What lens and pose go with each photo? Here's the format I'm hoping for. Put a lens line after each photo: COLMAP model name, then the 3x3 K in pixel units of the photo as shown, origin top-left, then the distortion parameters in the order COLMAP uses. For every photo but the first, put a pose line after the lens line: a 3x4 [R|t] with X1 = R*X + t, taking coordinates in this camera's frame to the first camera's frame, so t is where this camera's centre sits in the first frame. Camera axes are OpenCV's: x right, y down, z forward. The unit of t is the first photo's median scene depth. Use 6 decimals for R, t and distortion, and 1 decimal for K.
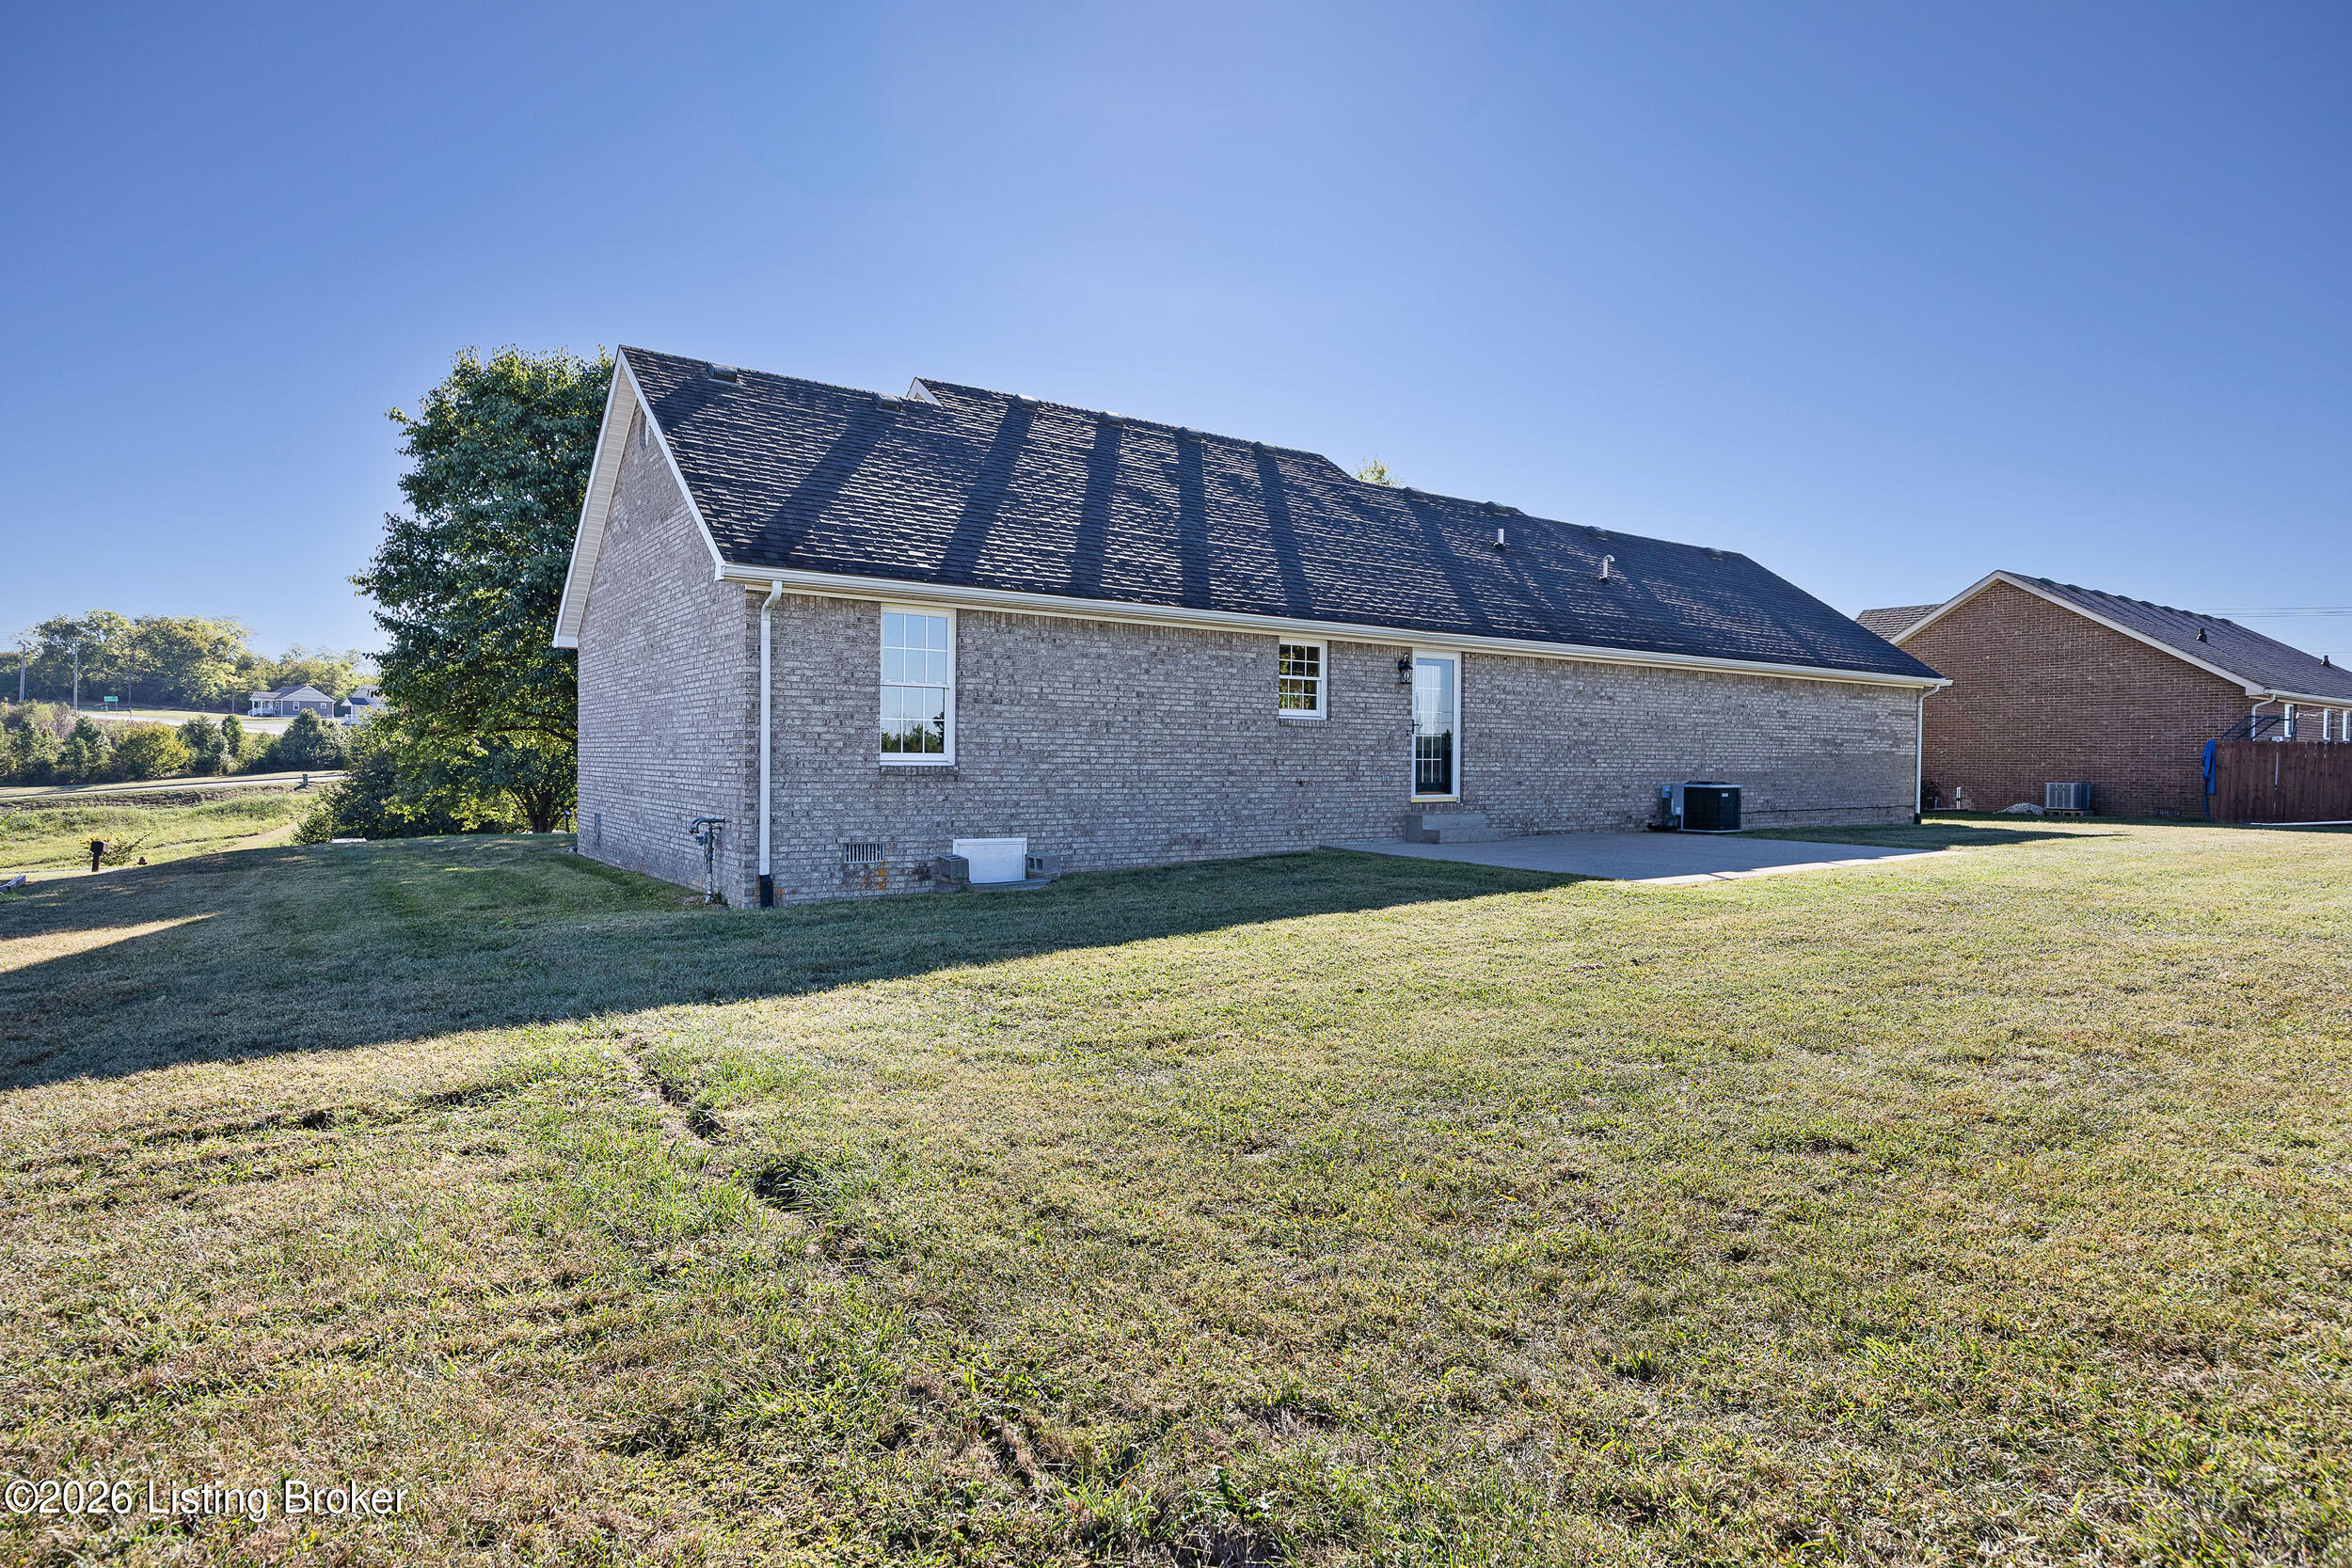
lens RADIAL K [[1277.6, 0, 1170.5], [0, 1277.6, 777.8], [0, 0, 1]] dist [-0.004780, -0.000668]
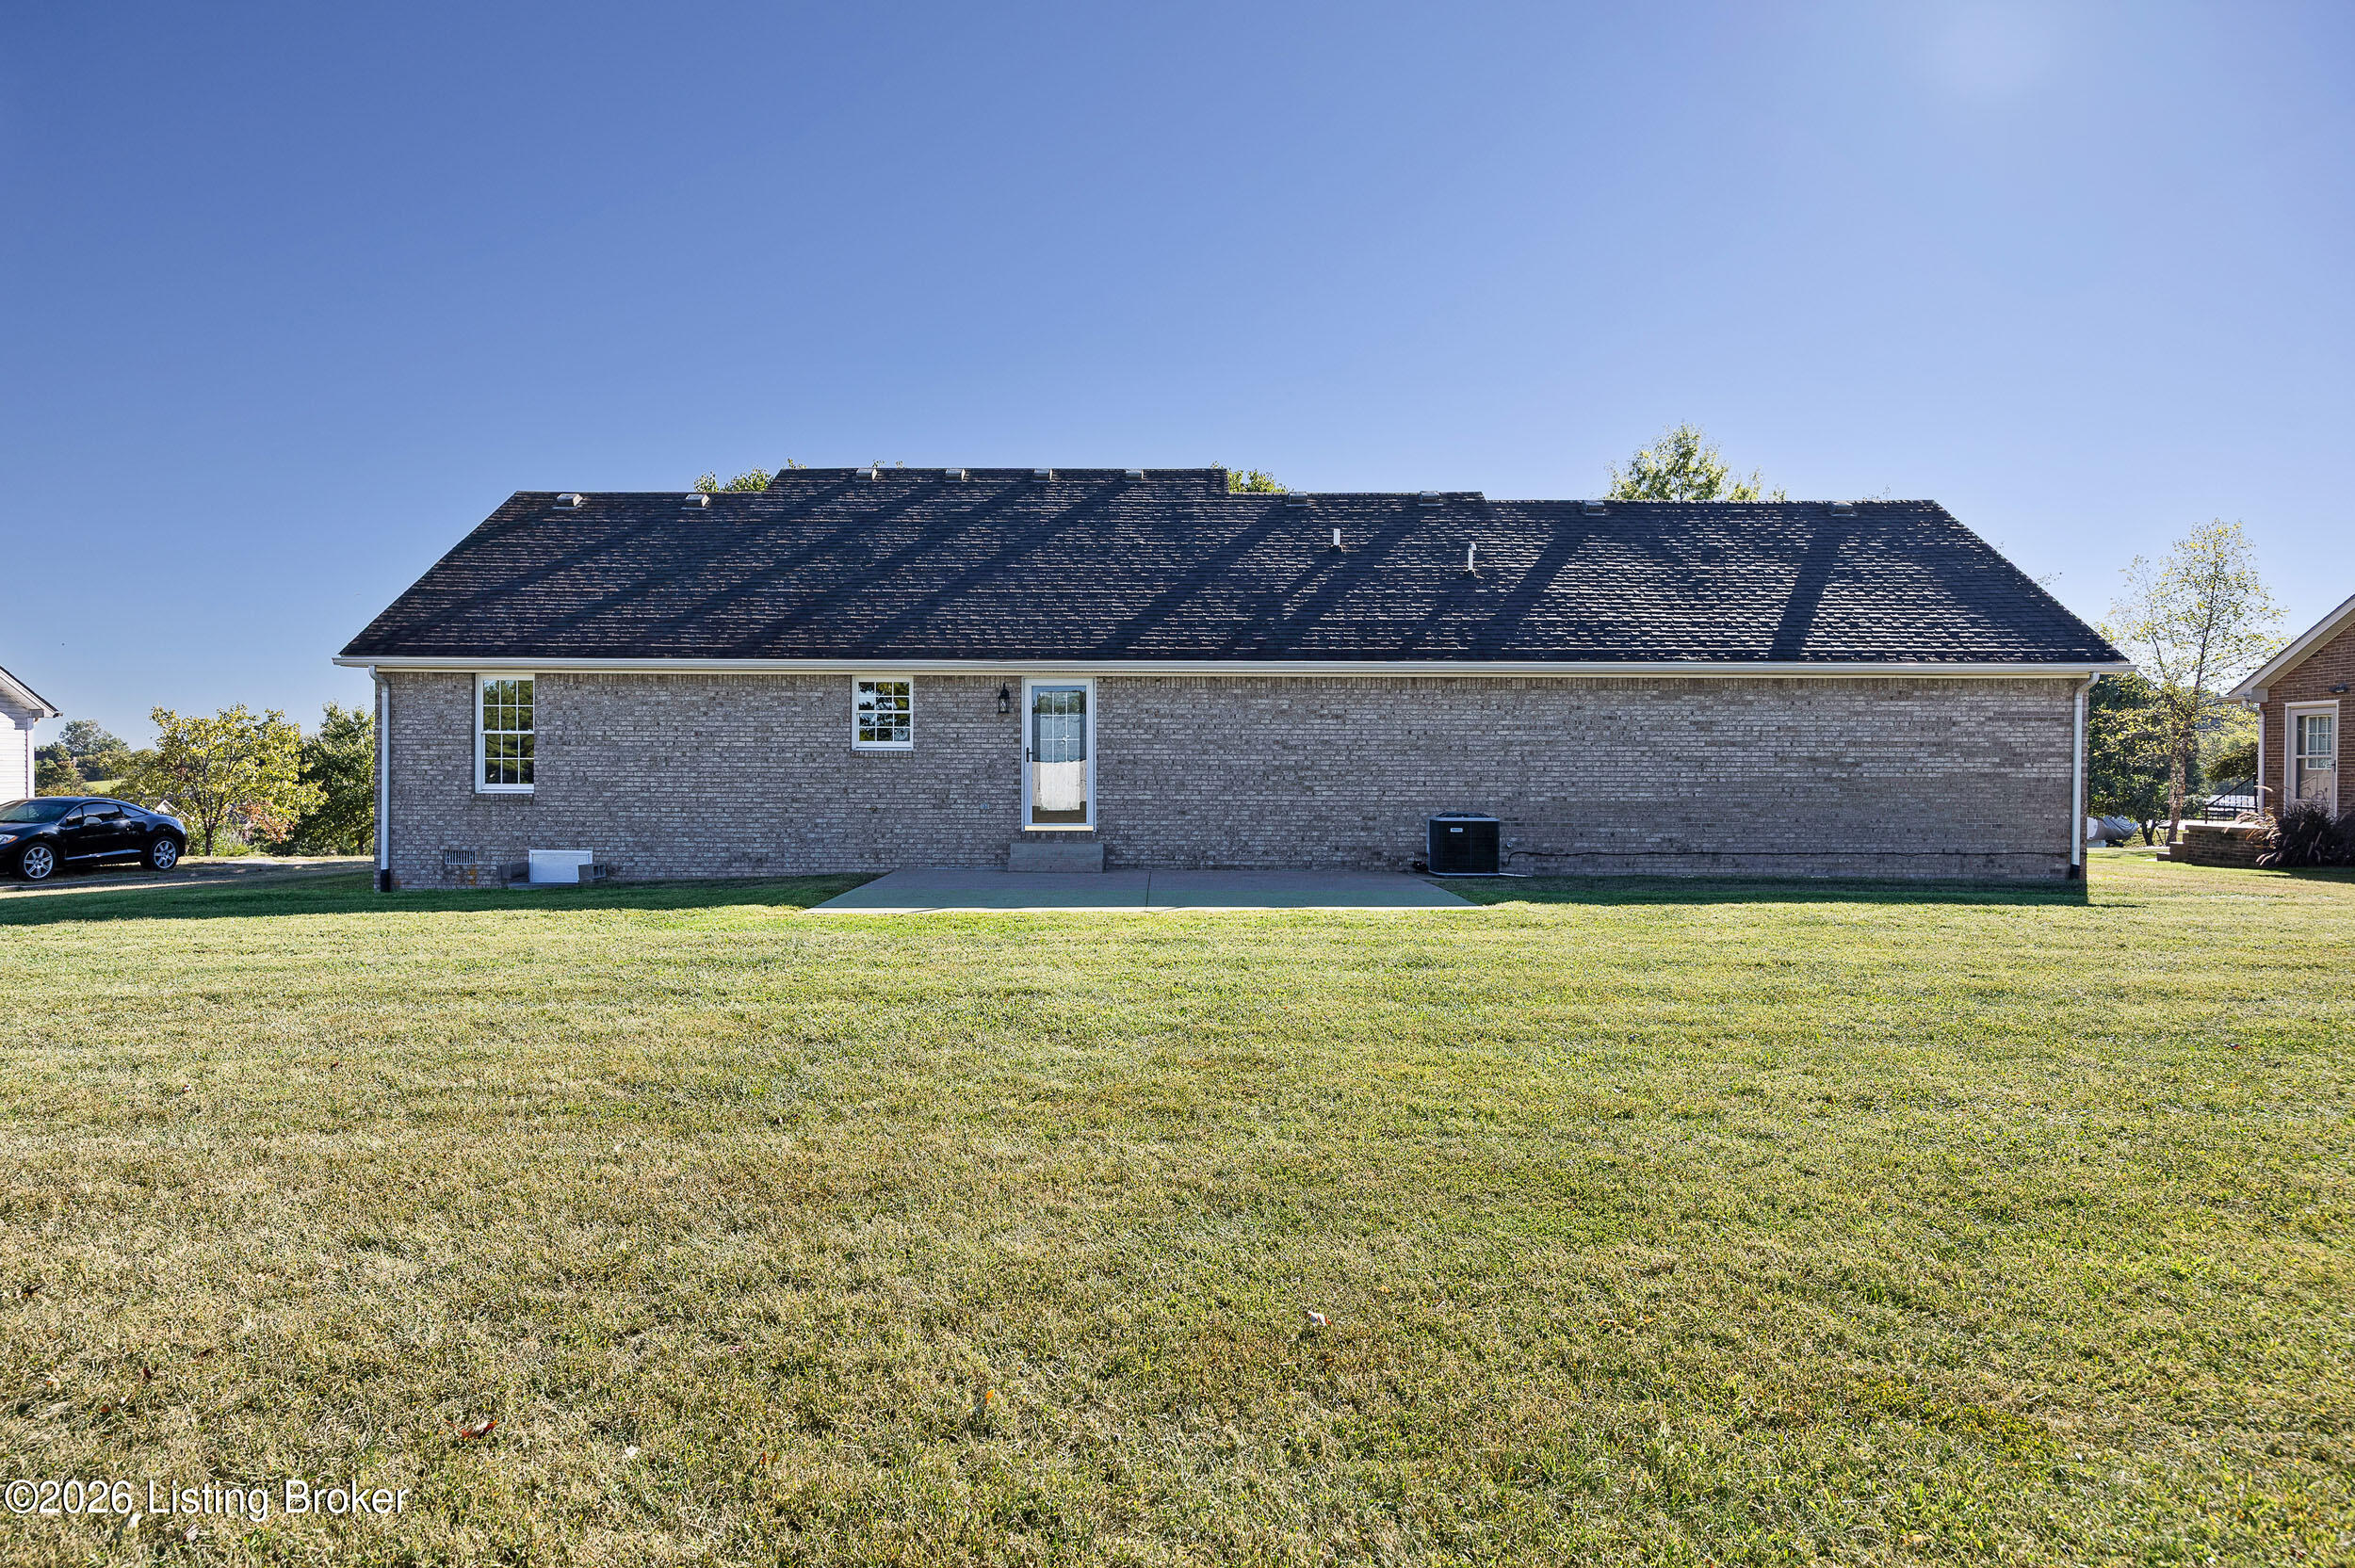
lens RADIAL K [[1279.2, 0, 1176.7], [0, 1279.2, 787.3], [0, 0, 1]] dist [-0.004780, -0.000668]
pose [[0.805418, 0.001404, -0.592706, 0.927723], [-0.005826, 0.999968, -0.005548, -0.010145], [0.592679, 0.007921, 0.805400, 0.276332]]
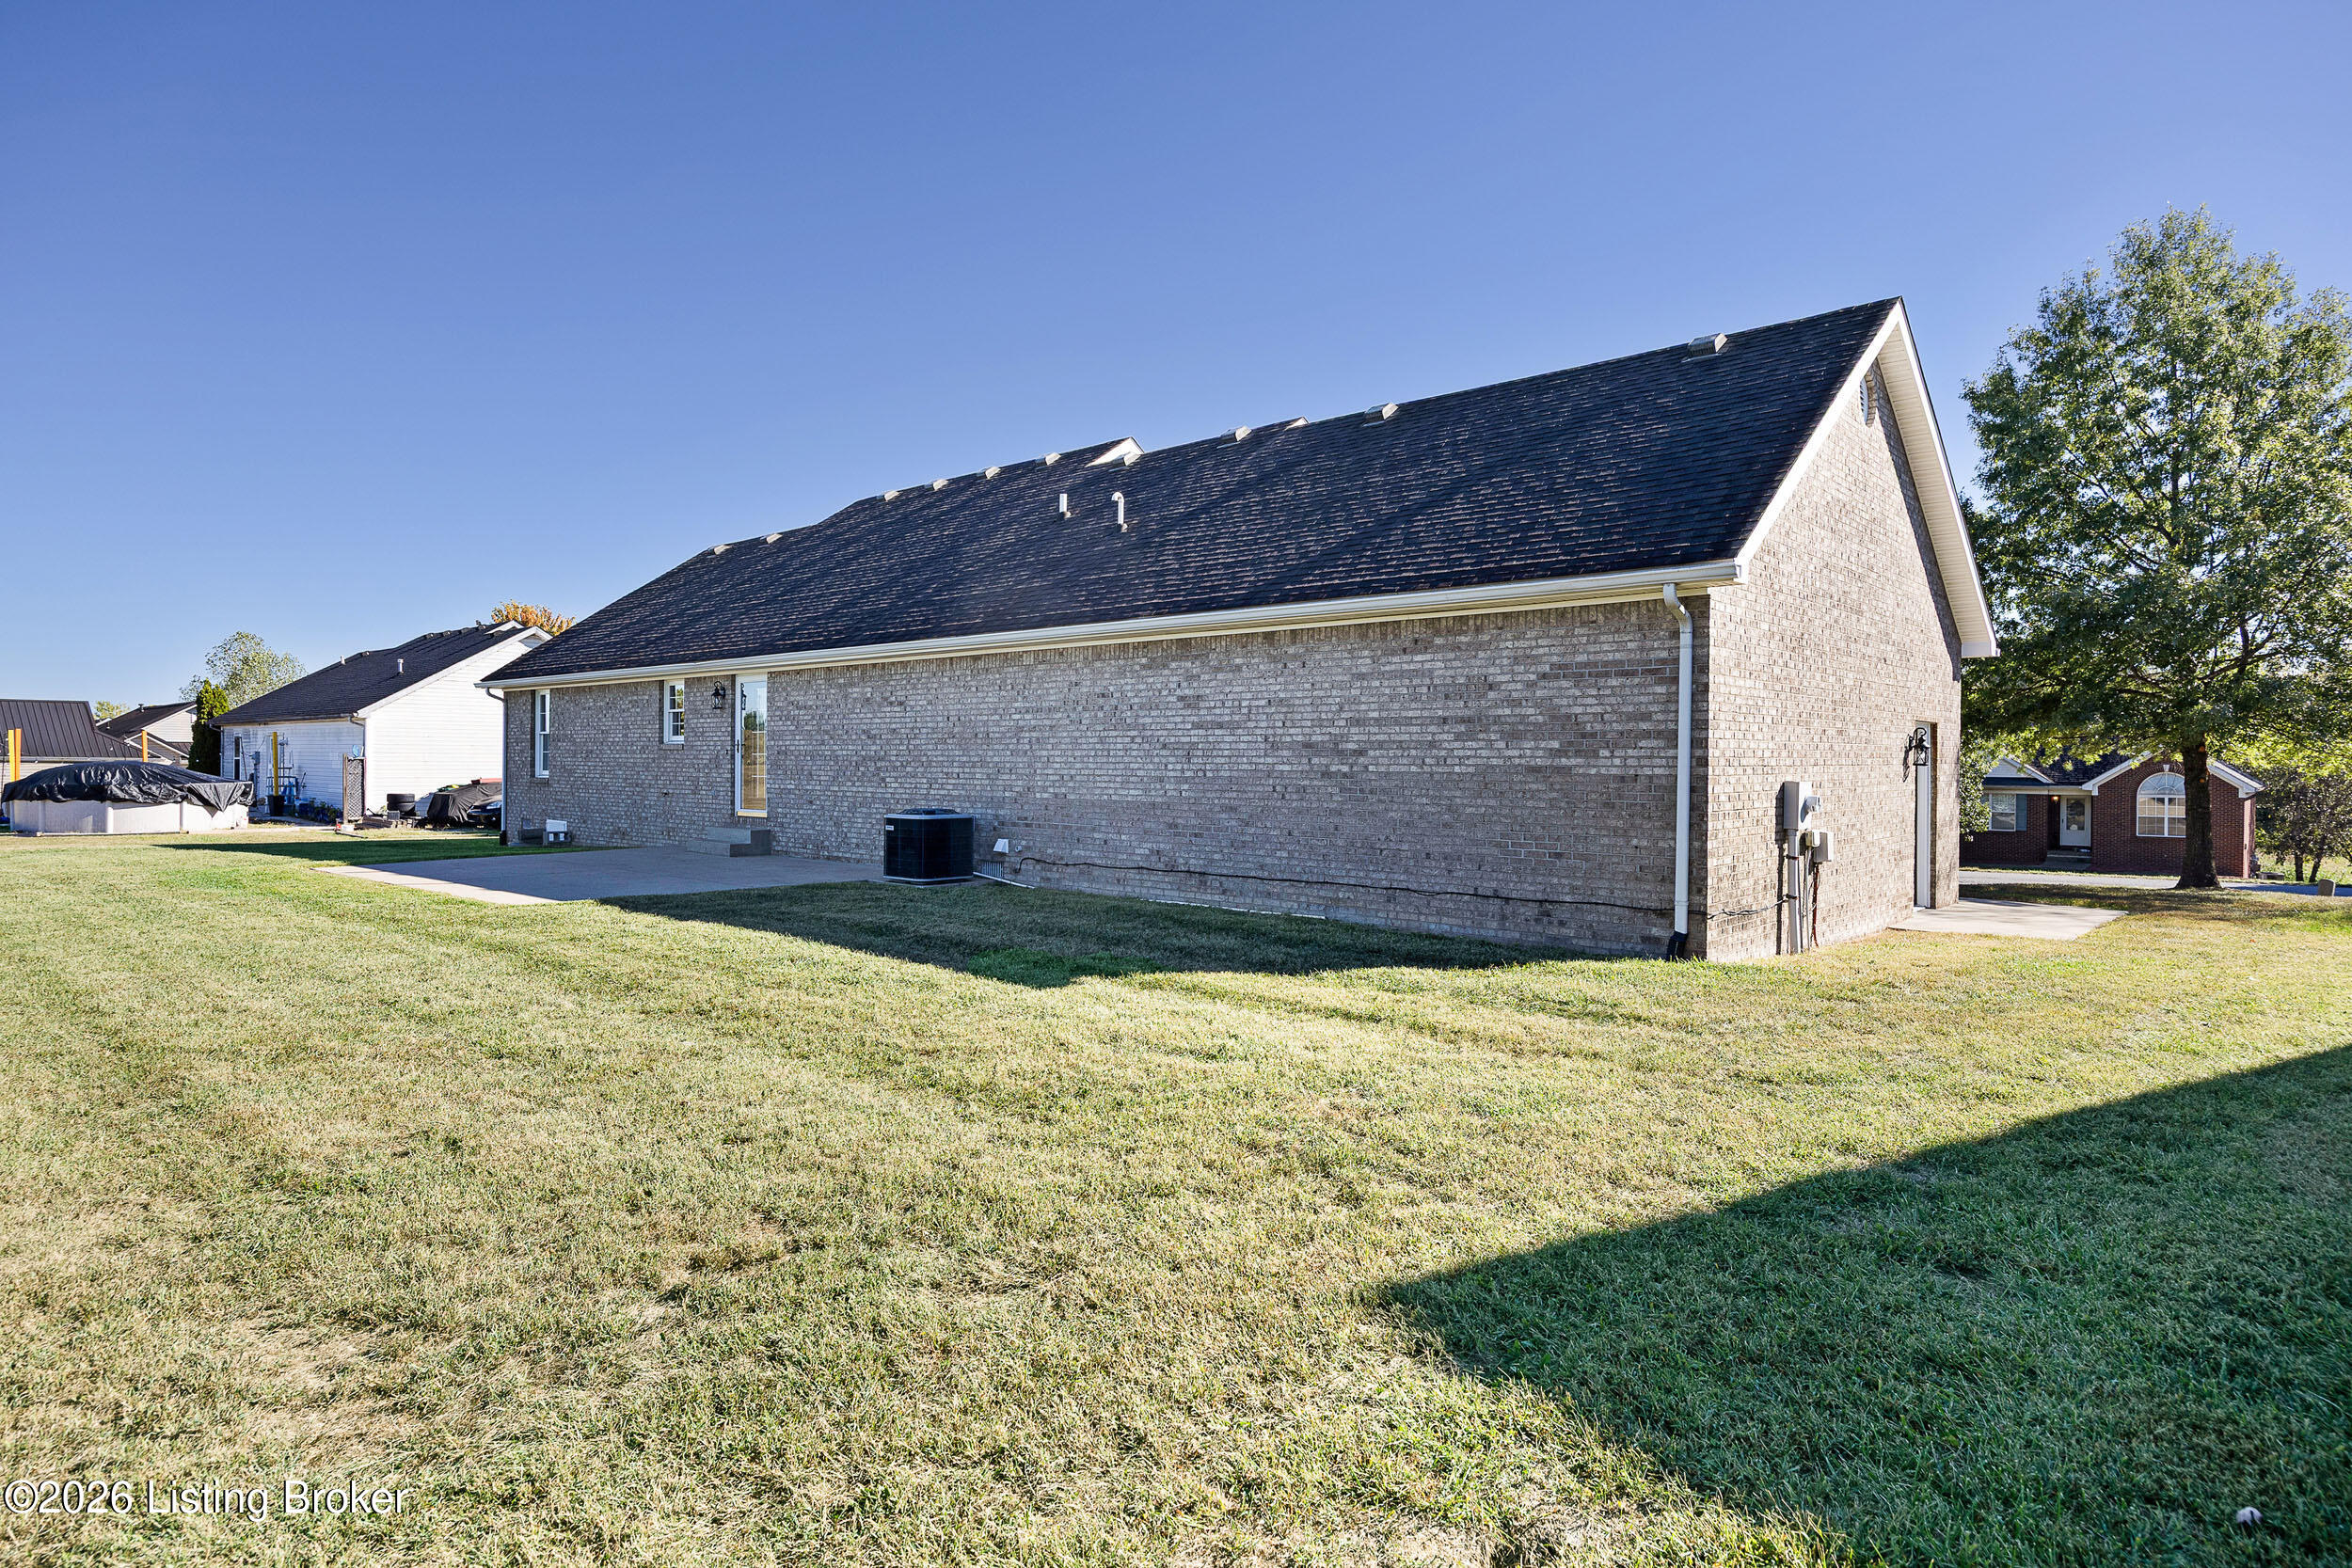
lens RADIAL K [[1277.6, 0, 1169.3], [0, 1277.6, 776.5], [0, 0, 1]] dist [-0.004780, -0.000668]
pose [[0.214721, 0.004705, -0.976664, 1.412509], [-0.019816, 0.999804, 0.000460, -0.023032], [0.976474, 0.019255, 0.214772, 1.189865]]
